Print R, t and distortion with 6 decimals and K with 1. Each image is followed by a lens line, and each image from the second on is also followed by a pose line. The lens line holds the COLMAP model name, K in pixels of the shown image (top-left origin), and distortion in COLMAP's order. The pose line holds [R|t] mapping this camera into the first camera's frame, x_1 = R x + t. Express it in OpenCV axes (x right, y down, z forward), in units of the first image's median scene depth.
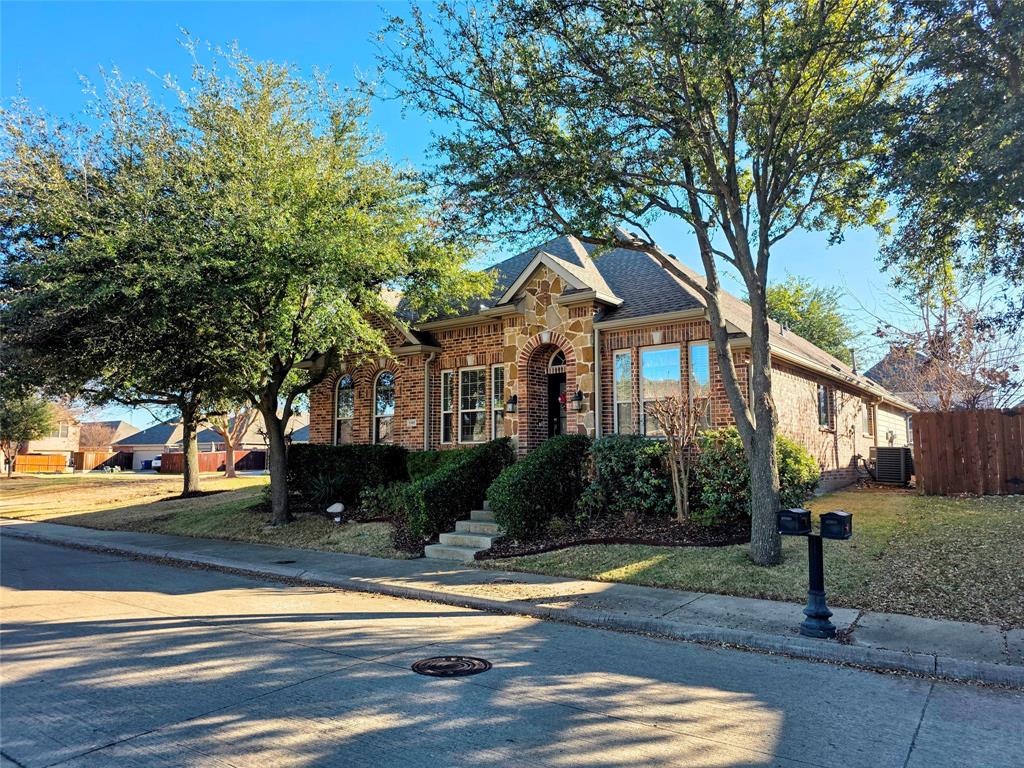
lens RADIAL K [[670.1, 0, 512.0], [0, 670.1, 384.0], [0, 0, 1]] dist [0.004418, 0.001908]
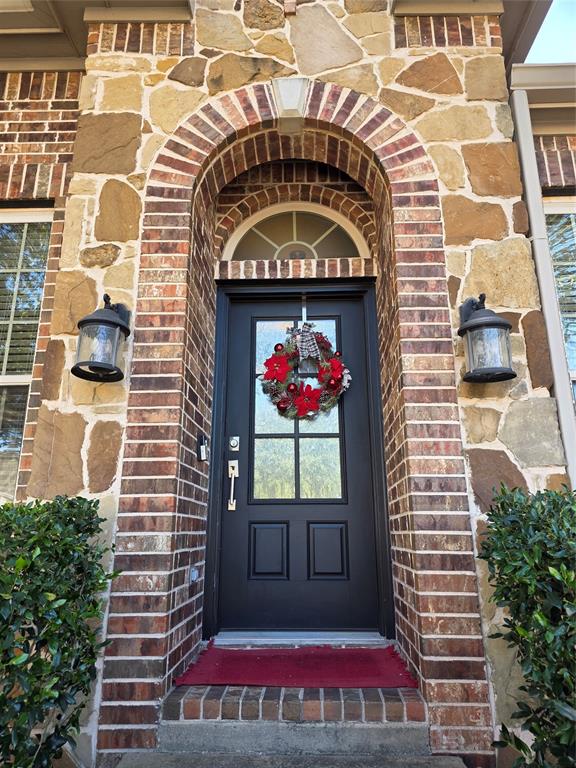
lens RADIAL K [[509.8, 0, 288.0], [0, 509.8, 384.0], [0, 0, 1]] dist [0.003009, 0.001863]
pose [[0.810591, 0.155932, 0.564471, -0.041756], [-0.061653, 0.981265, -0.182534, 0.070488], [-0.582358, 0.113159, 0.805018, 0.864601]]
